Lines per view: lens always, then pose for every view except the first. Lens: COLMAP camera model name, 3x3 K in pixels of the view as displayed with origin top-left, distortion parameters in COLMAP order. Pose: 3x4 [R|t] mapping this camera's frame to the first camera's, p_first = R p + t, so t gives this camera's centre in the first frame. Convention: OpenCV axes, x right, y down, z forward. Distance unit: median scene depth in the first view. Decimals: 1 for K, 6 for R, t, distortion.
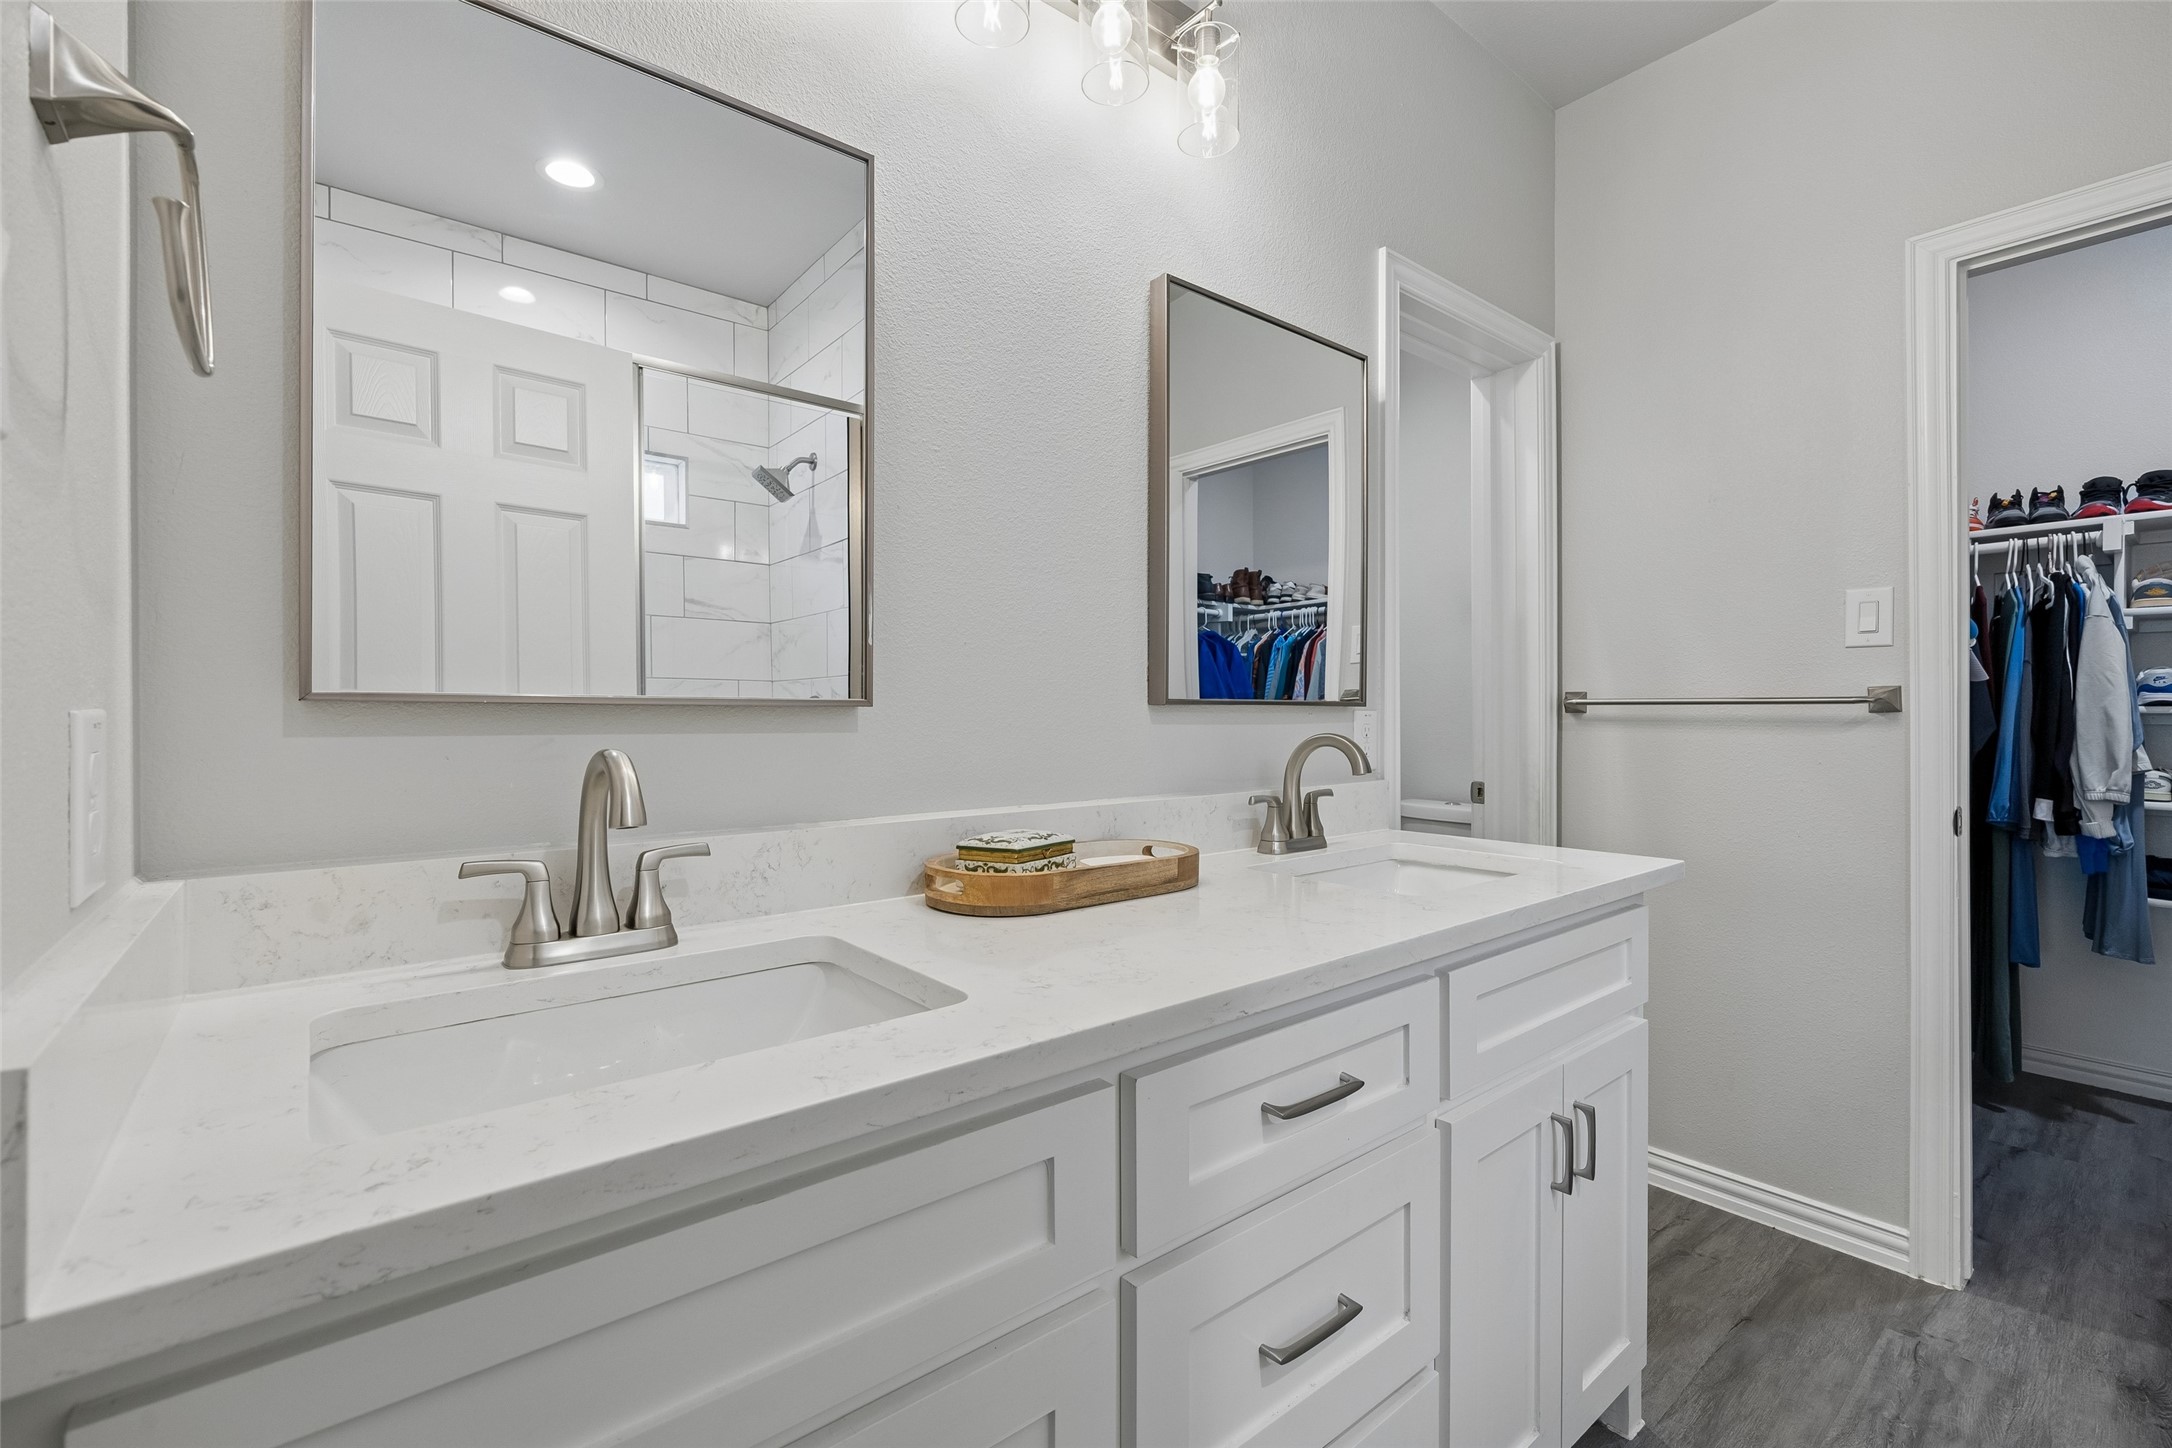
lens RADIAL K [[948.8, 0, 1076.2], [0, 948.8, 708.3], [0, 0, 1]] dist [-0.015224, 0.000891]
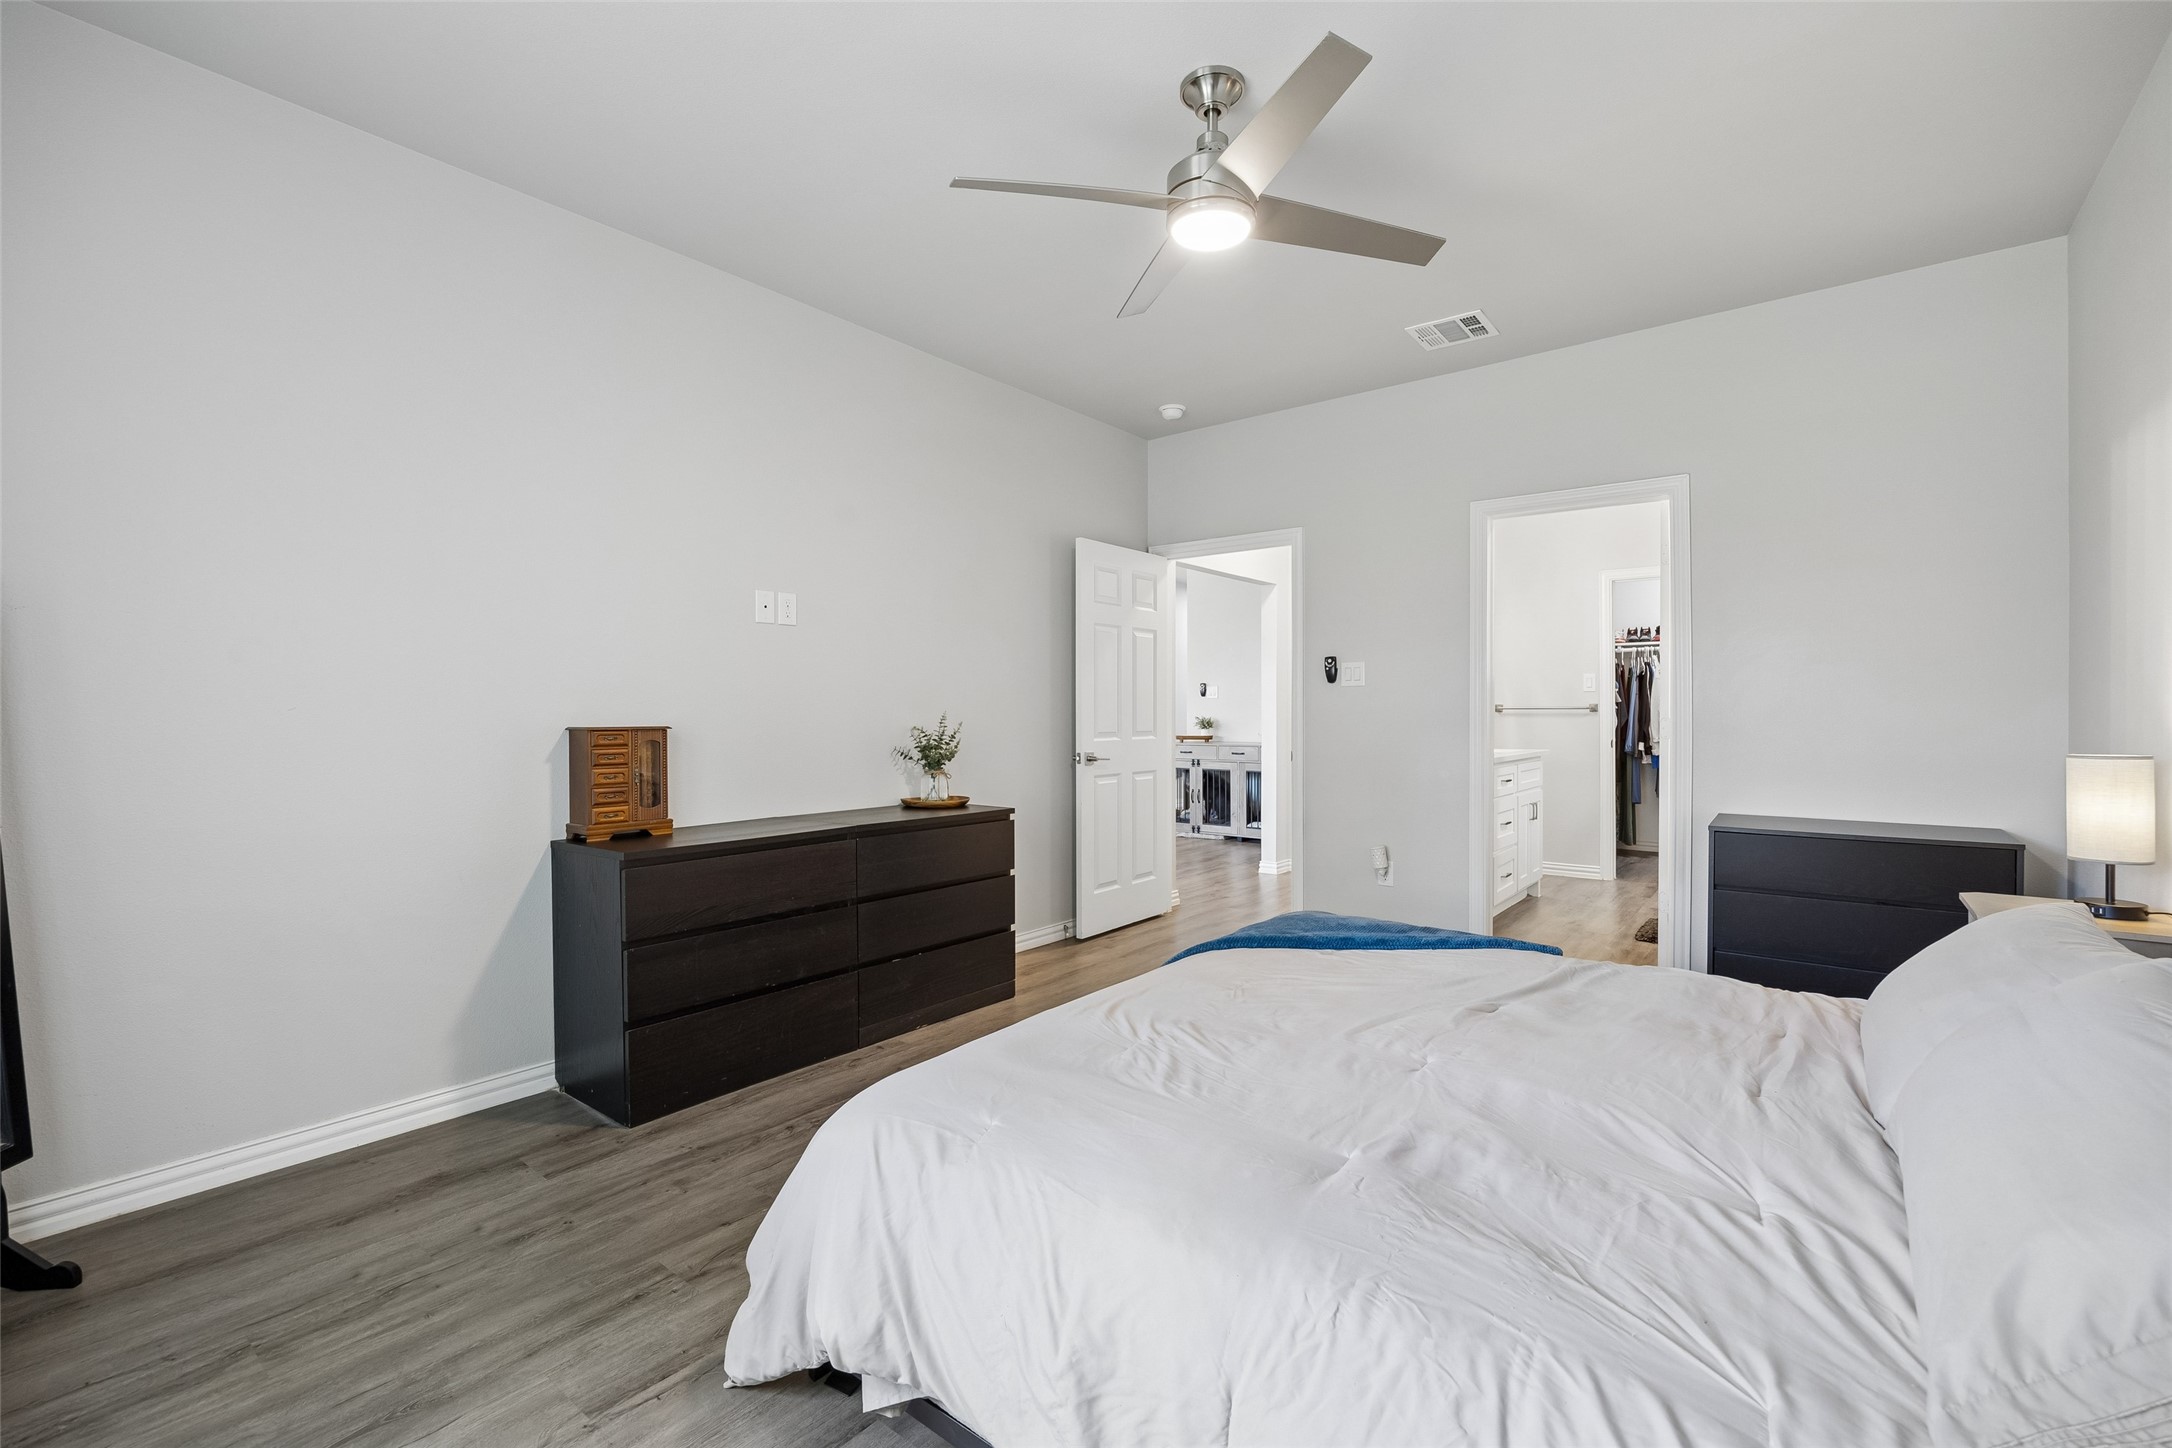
lens RADIAL K [[948.8, 0, 1076.2], [0, 948.8, 708.3], [0, 0, 1]] dist [-0.015224, 0.000891]
pose [[0.976505, 0.001083, 0.215492, -1.242201], [-0.000614, 0.999997, -0.002245, 0.001049], [-0.215494, 0.002060, 0.976503, -1.410783]]
